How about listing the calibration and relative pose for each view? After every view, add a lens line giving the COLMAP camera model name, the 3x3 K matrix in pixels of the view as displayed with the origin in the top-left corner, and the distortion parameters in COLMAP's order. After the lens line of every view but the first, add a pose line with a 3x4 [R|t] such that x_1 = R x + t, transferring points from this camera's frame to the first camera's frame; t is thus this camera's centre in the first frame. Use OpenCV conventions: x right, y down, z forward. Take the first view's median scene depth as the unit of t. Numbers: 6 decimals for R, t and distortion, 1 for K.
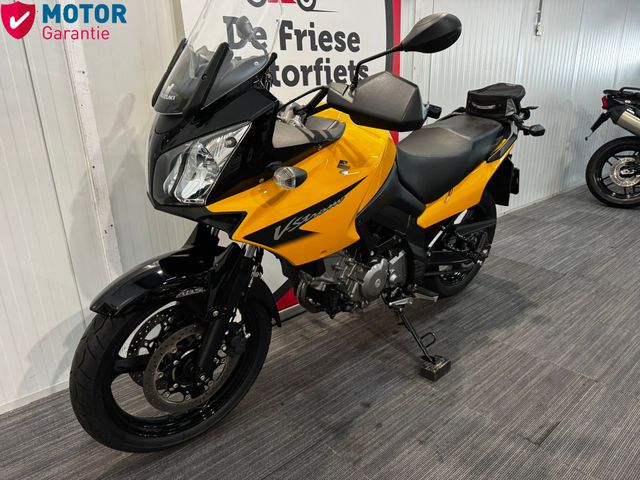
lens RADIAL K [[449.1, 0, 310.6], [0, 449.1, 245.9], [0, 0, 1]] dist [0.048797, -0.071546]
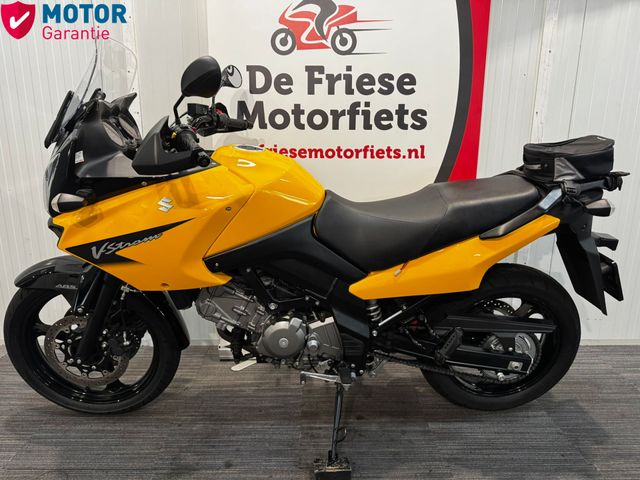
lens RADIAL K [[447.6, 0, 317.9], [0, 447.6, 243.6], [0, 0, 1]] dist [0.110002, -0.145083]
pose [[0.769473, 0.190186, -0.609705, 0.638237], [-0.241111, 0.970496, -0.001563, -0.111984], [0.591419, 0.148209, 0.792627, 0.257638]]
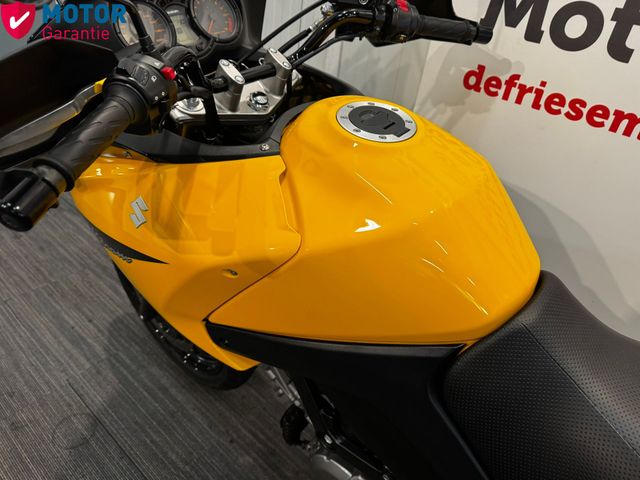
lens RADIAL K [[459.5, 0, 315.1], [0, 459.5, 241.2], [0, 0, 1]] dist [-0.004662, -0.008101]
pose [[0.138478, 0.578608, -0.803764, 0.342475], [-0.431047, 0.765893, 0.477081, -0.310057], [0.891640, 0.280395, 0.355466, 0.646926]]
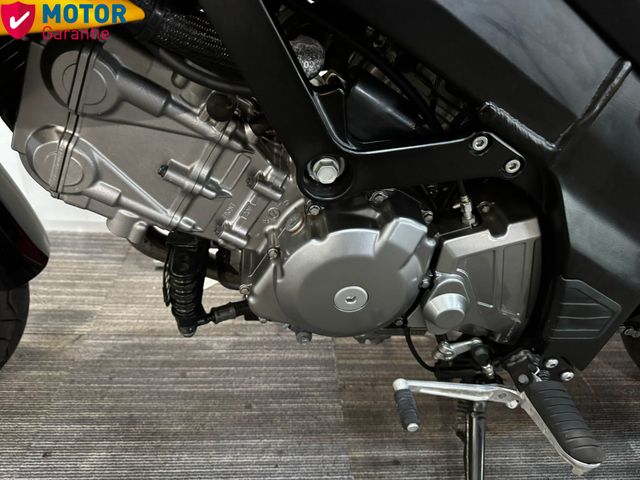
lens RADIAL K [[448.7, 0, 318.9], [0, 448.7, 243.9], [0, 0, 1]] dist [0.065772, -0.102785]
pose [[0.801630, 0.394047, -0.449574, 0.211199], [-0.300216, 0.915665, 0.267259, -0.008391], [0.516972, -0.079273, 0.852324, 0.685639]]
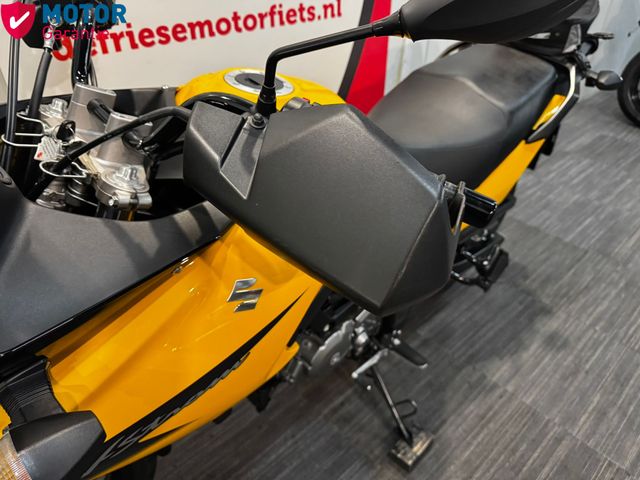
lens RADIAL K [[459.5, 0, 315.1], [0, 459.5, 241.2], [0, 0, 1]] dist [-0.004662, -0.008101]
pose [[0.998222, 0.013365, 0.058094, 0.073975], [-0.029492, 0.957643, 0.286445, -0.227175], [-0.051805, -0.287649, 0.956334, 0.388777]]
